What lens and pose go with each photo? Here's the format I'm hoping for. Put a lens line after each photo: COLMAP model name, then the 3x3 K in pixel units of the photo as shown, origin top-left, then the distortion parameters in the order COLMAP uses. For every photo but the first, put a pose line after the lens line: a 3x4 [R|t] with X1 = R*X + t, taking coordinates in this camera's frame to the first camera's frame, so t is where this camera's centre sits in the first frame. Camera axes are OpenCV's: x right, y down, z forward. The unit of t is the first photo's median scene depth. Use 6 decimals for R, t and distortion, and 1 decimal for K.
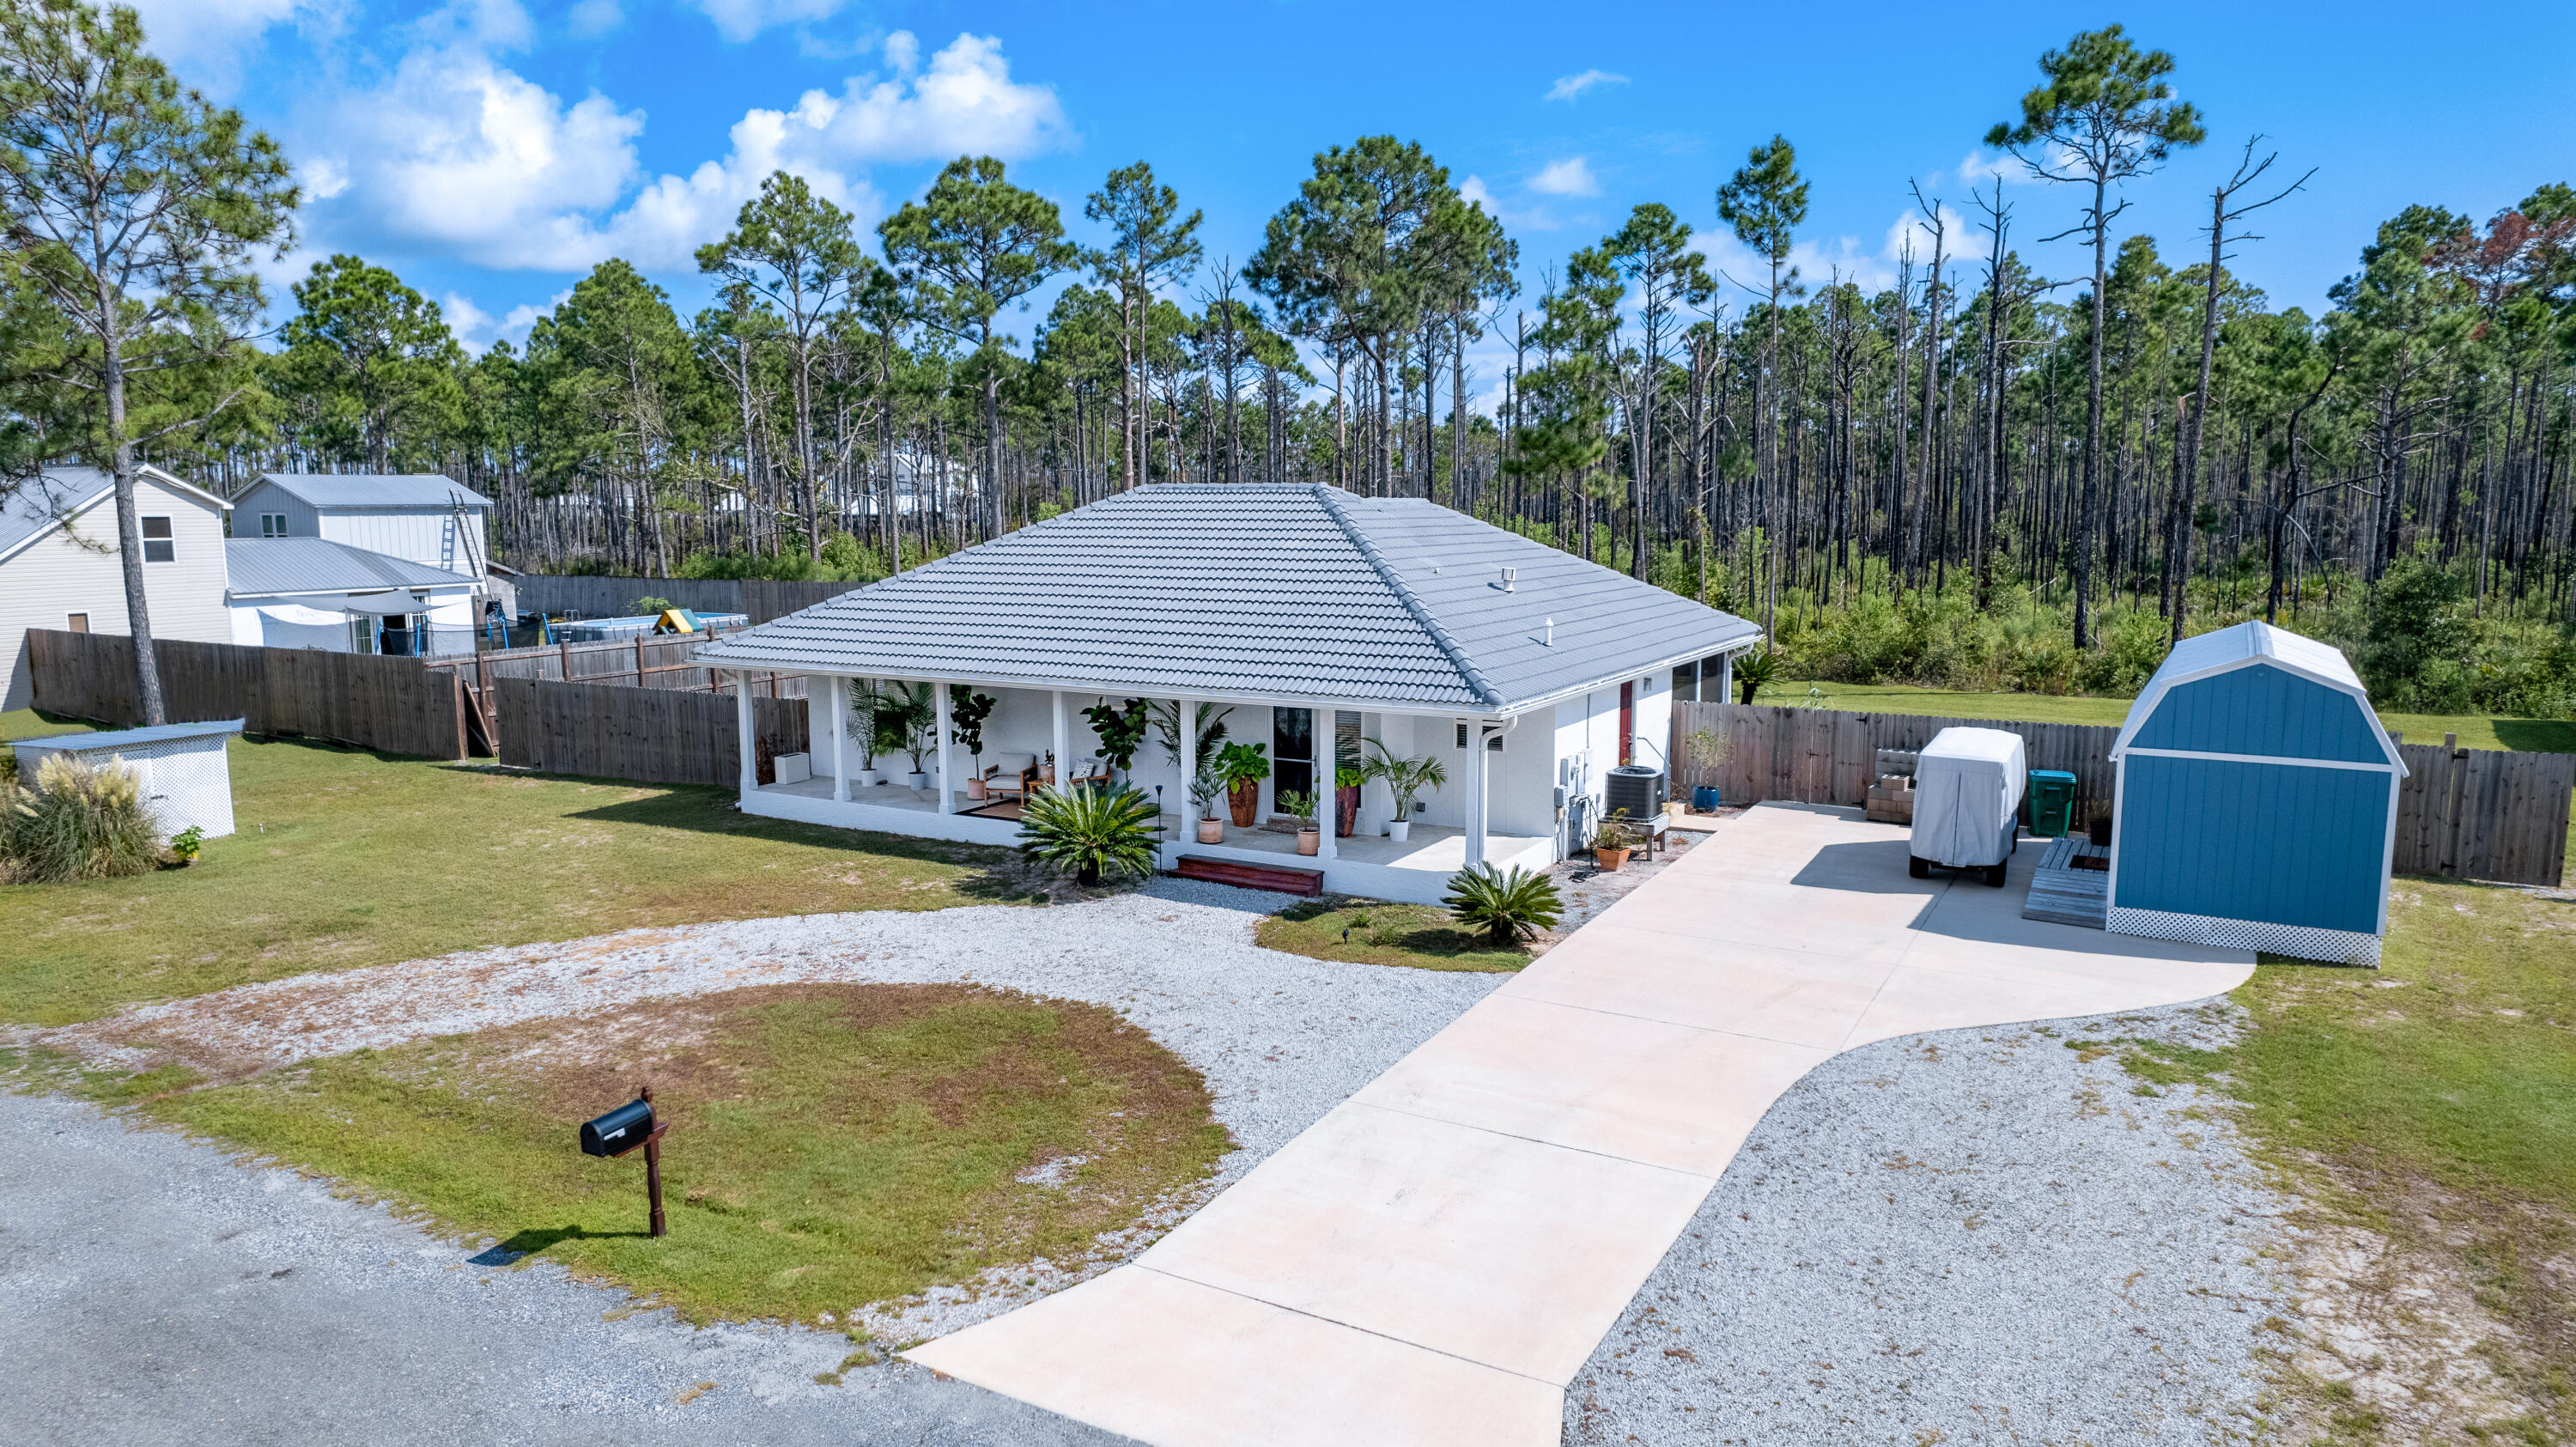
lens RADIAL K [[1646.9, 0, 1290.7], [0, 1646.9, 728.3], [0, 0, 1]] dist [-0.053098, 0.045826]
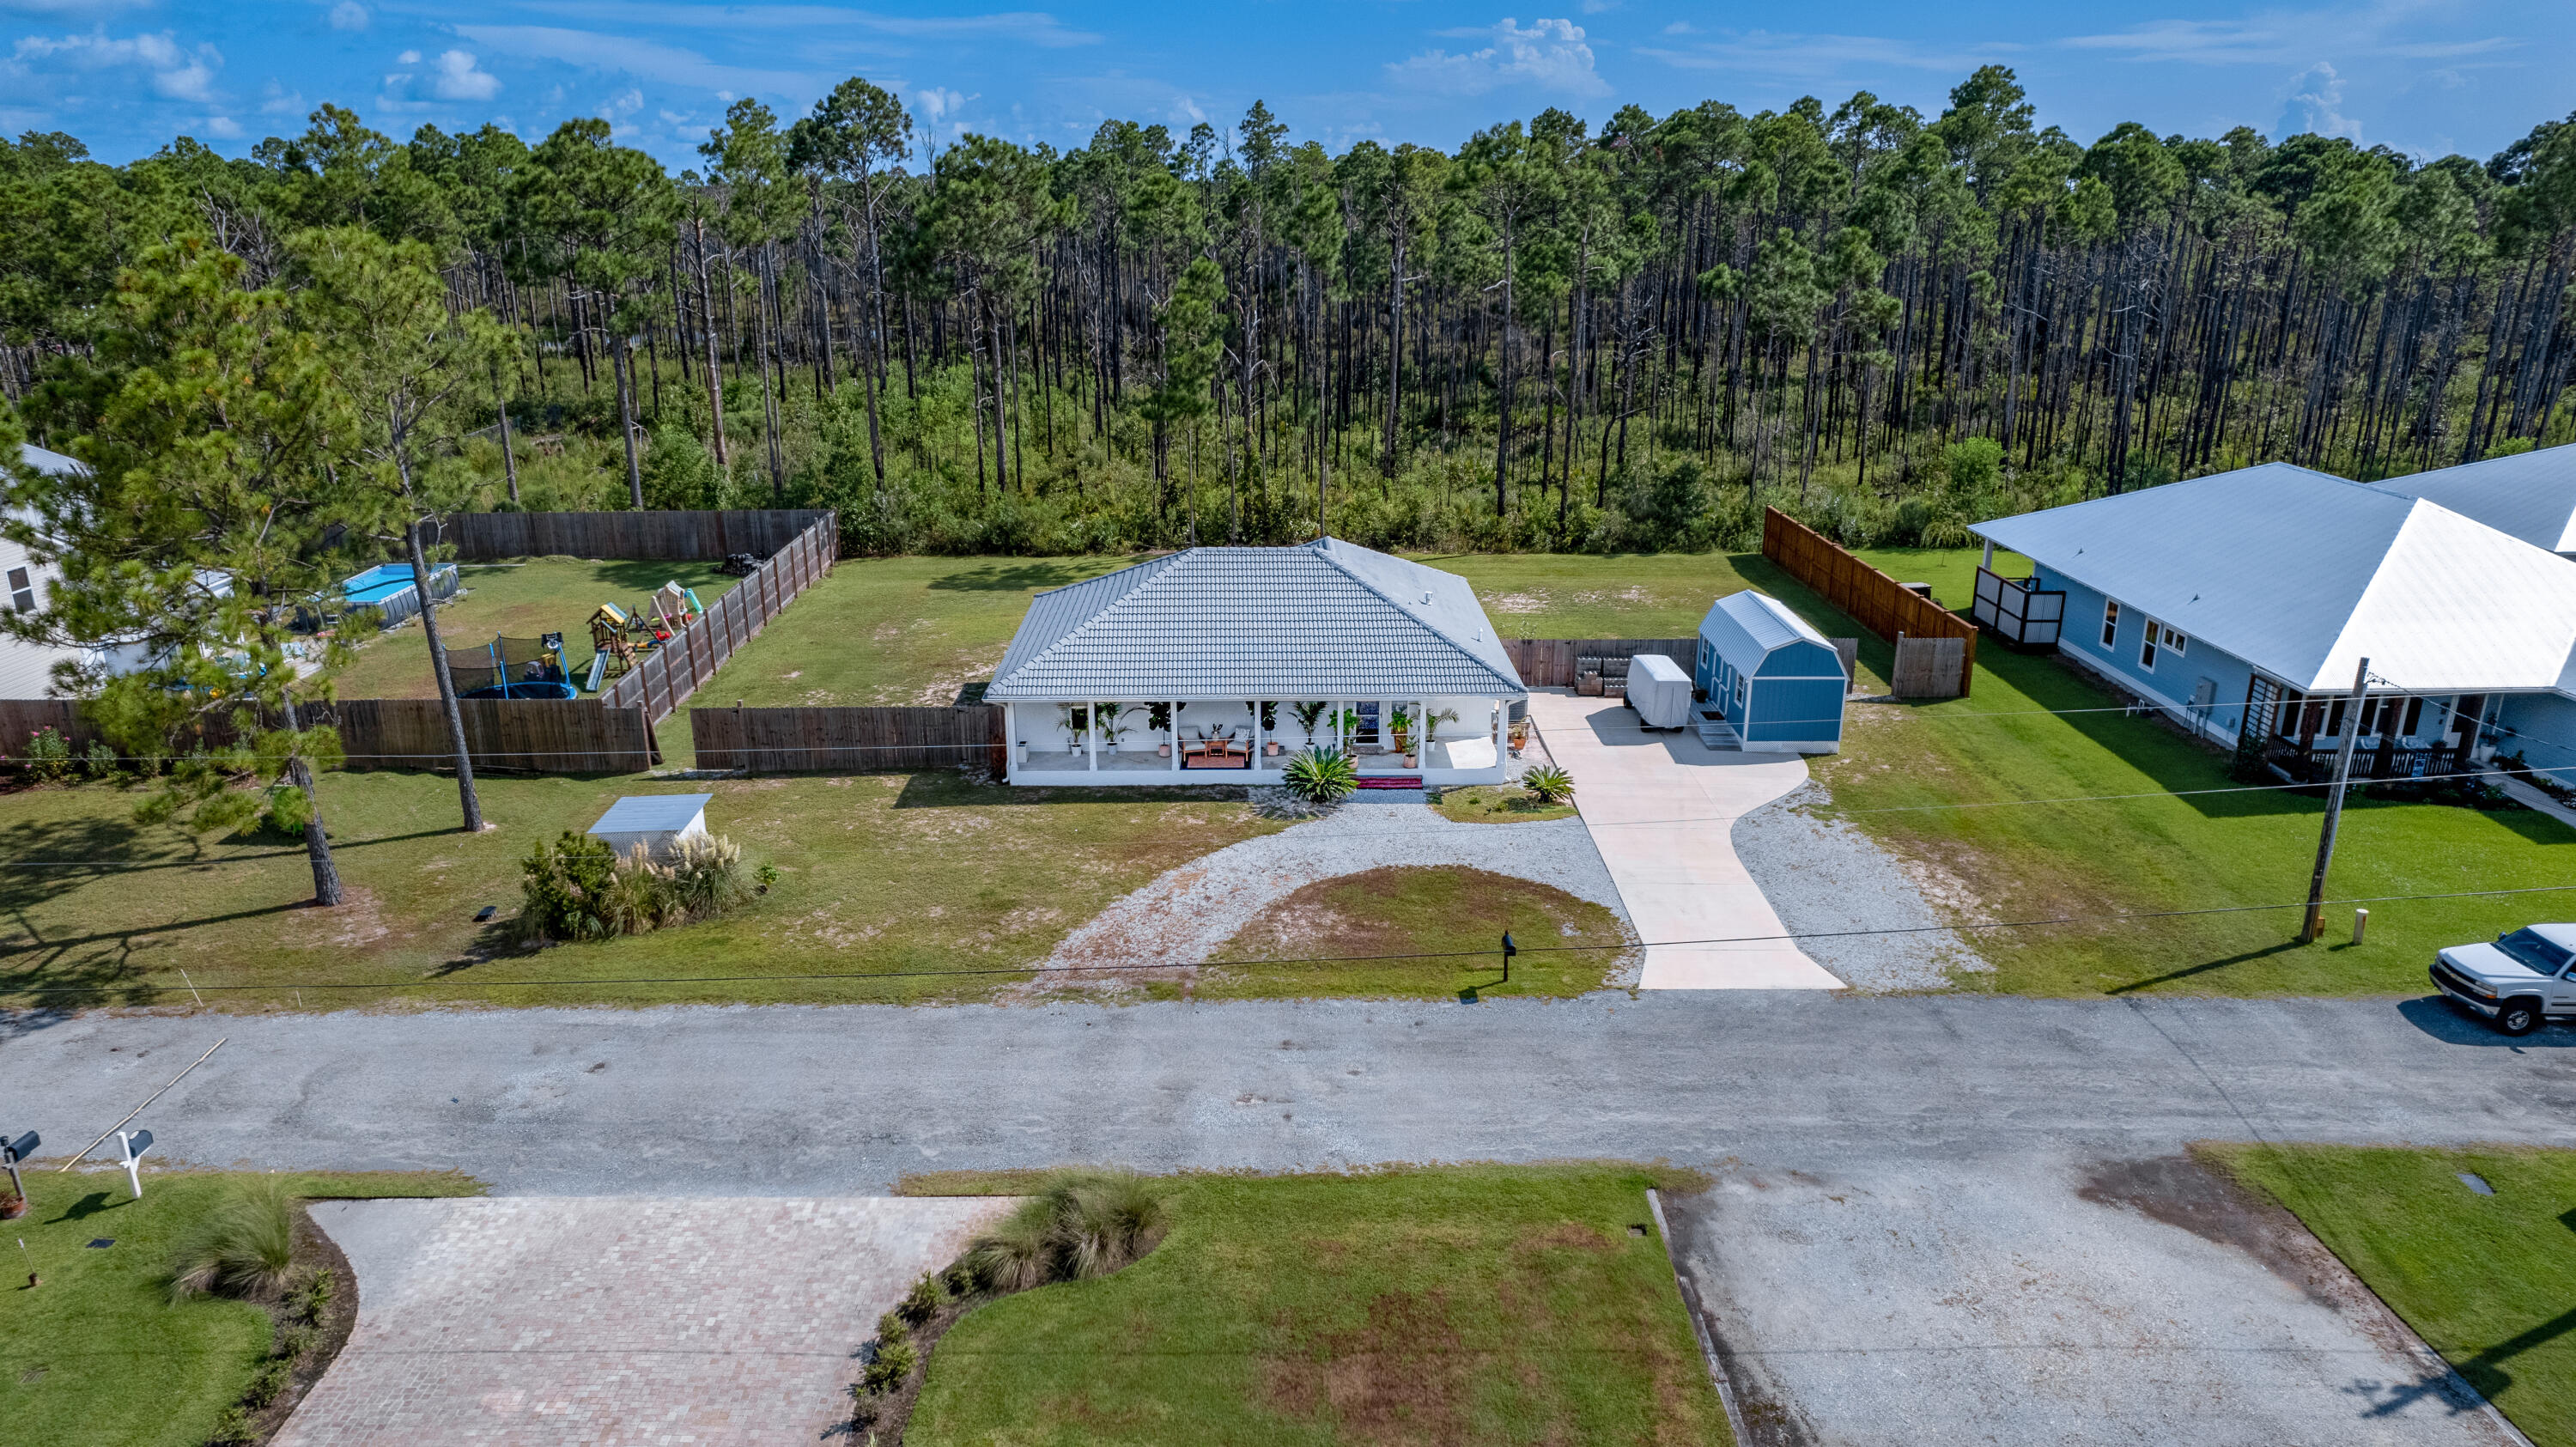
lens RADIAL K [[1646.9, 0, 1281.7], [0, 1646.9, 720.2], [0, 0, 1]] dist [-0.053098, 0.045826]
pose [[0.864129, -0.151225, 0.480012, -1.289035], [0.067969, 0.980116, 0.186420, -0.434906], [-0.498659, -0.128465, 0.857226, -0.746197]]
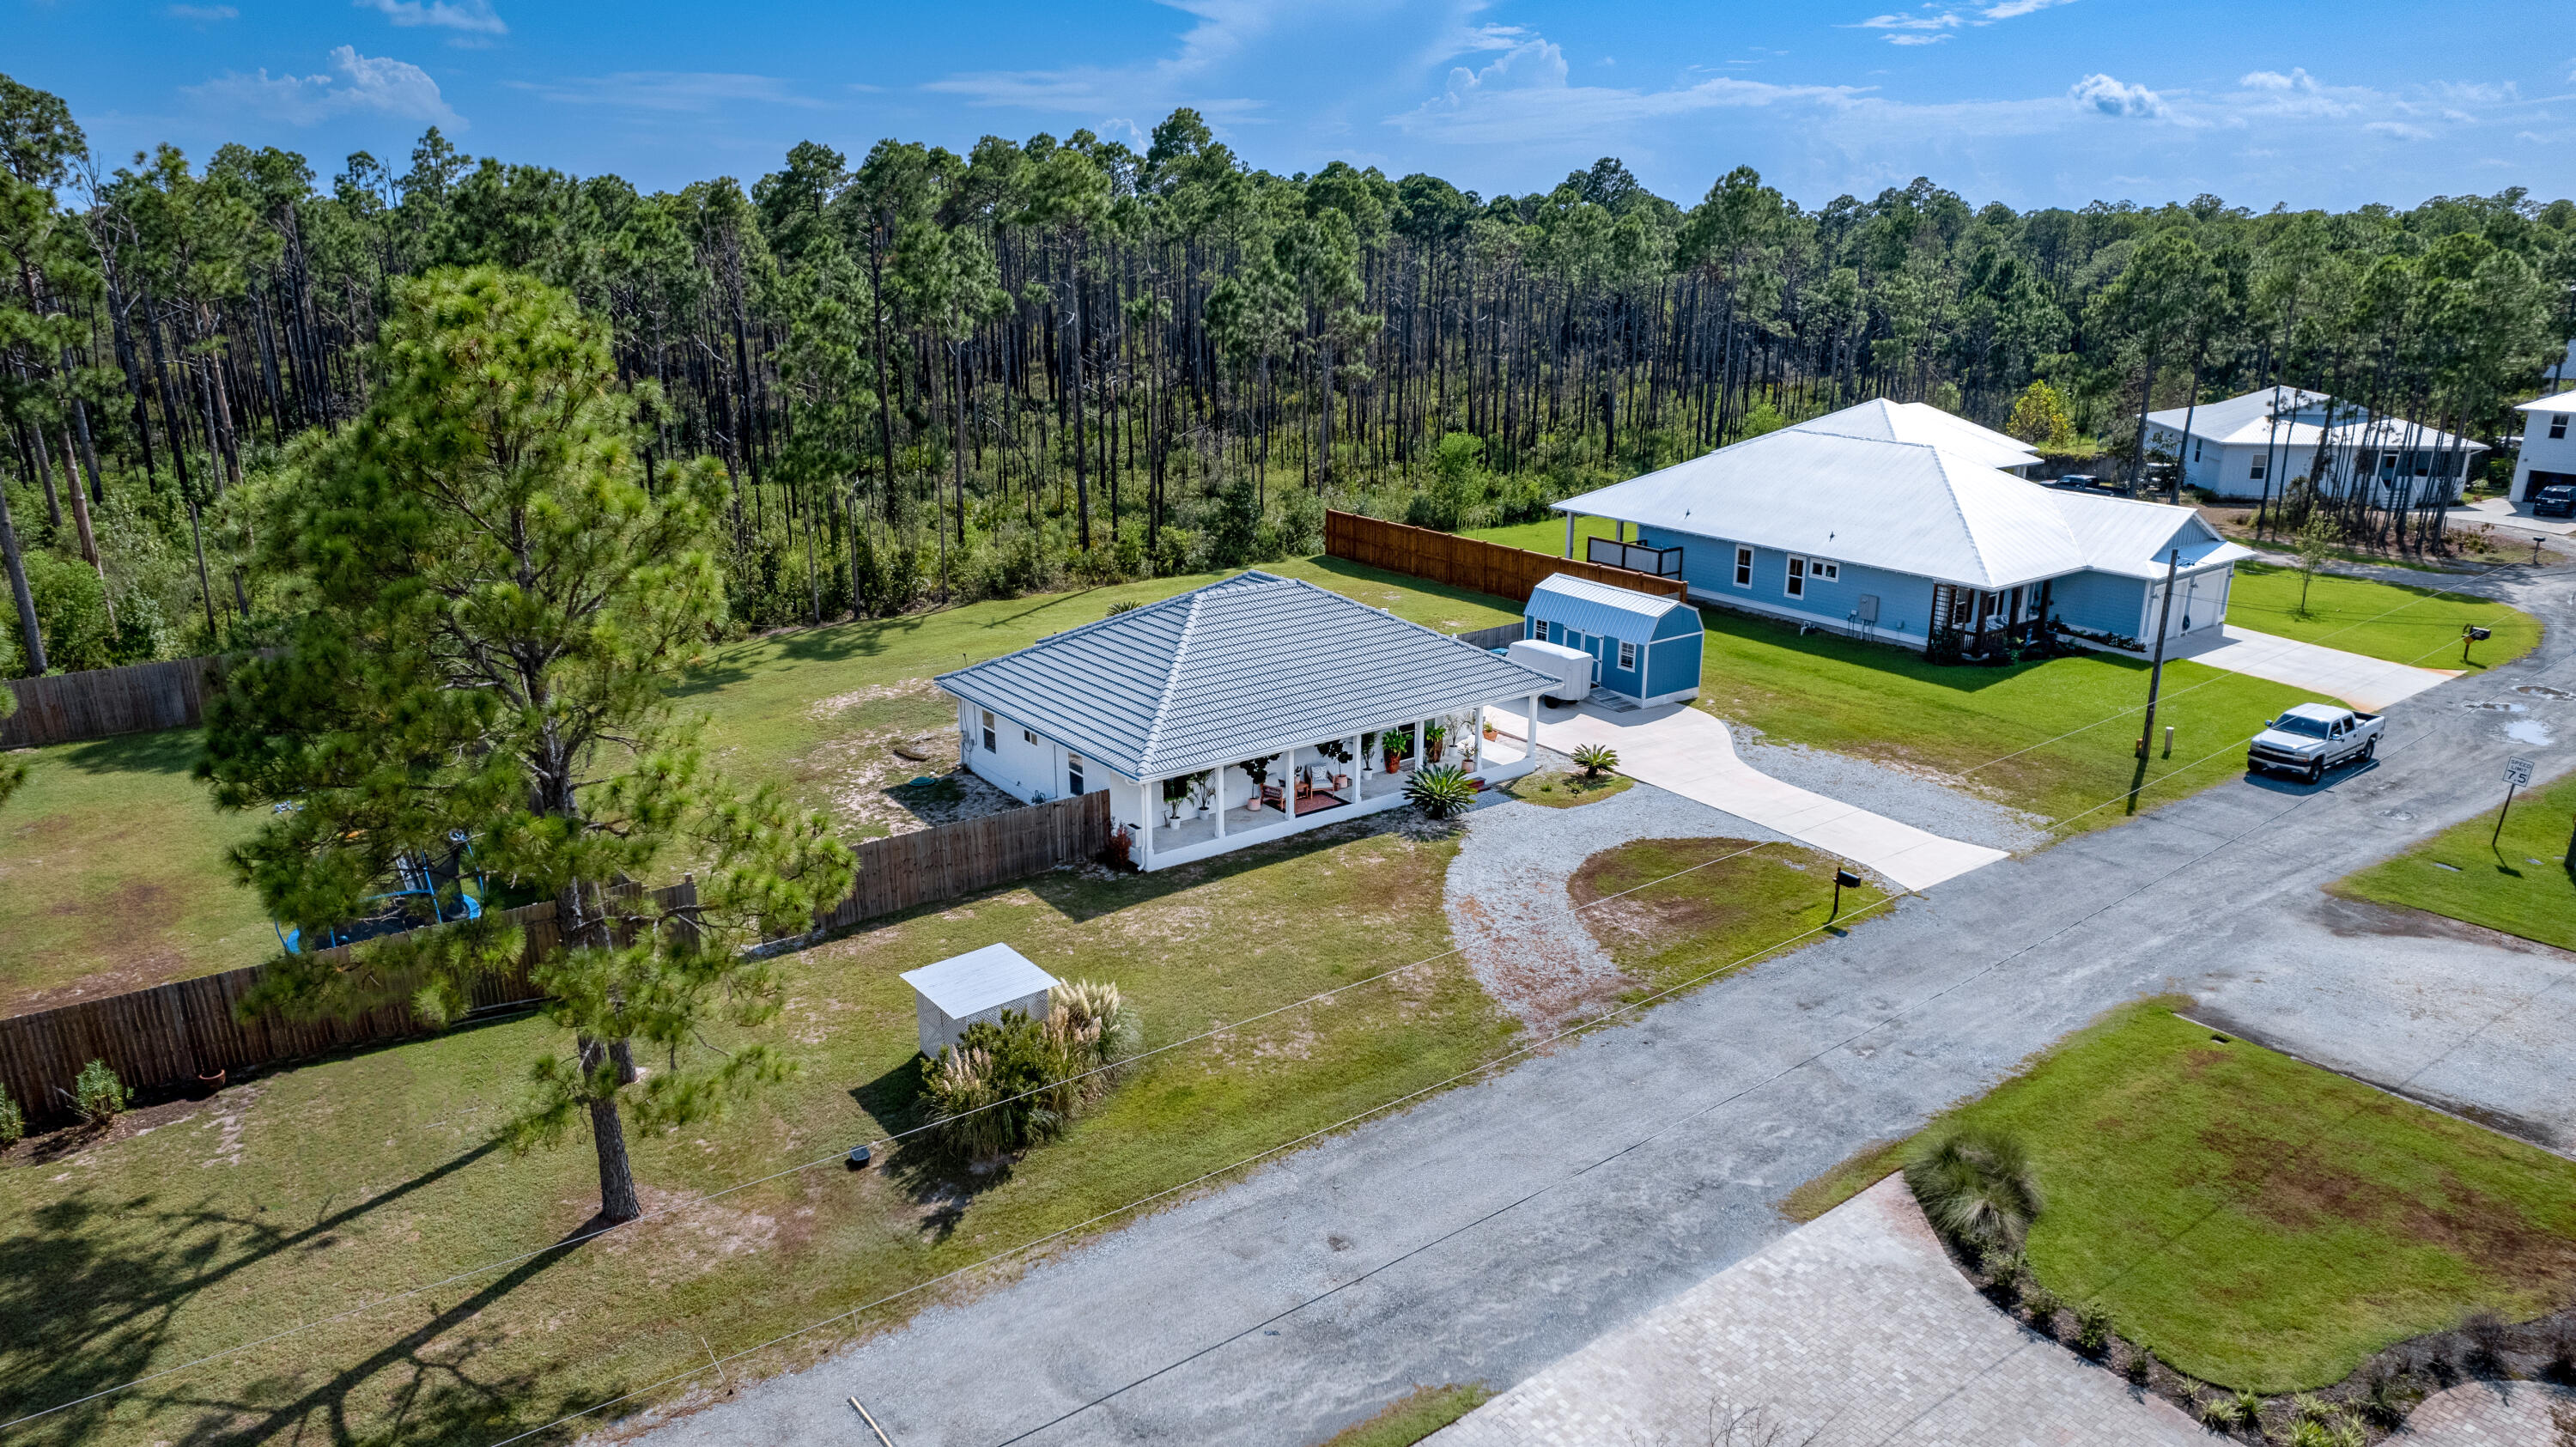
lens RADIAL K [[1646.9, 0, 1280.3], [0, 1646.9, 720.5], [0, 0, 1]] dist [-0.053098, 0.045826]
pose [[0.412821, -0.260905, 0.872644, -2.275527], [0.128485, 0.965195, 0.227794, -0.592300], [-0.901704, 0.018083, 0.431975, 0.381382]]
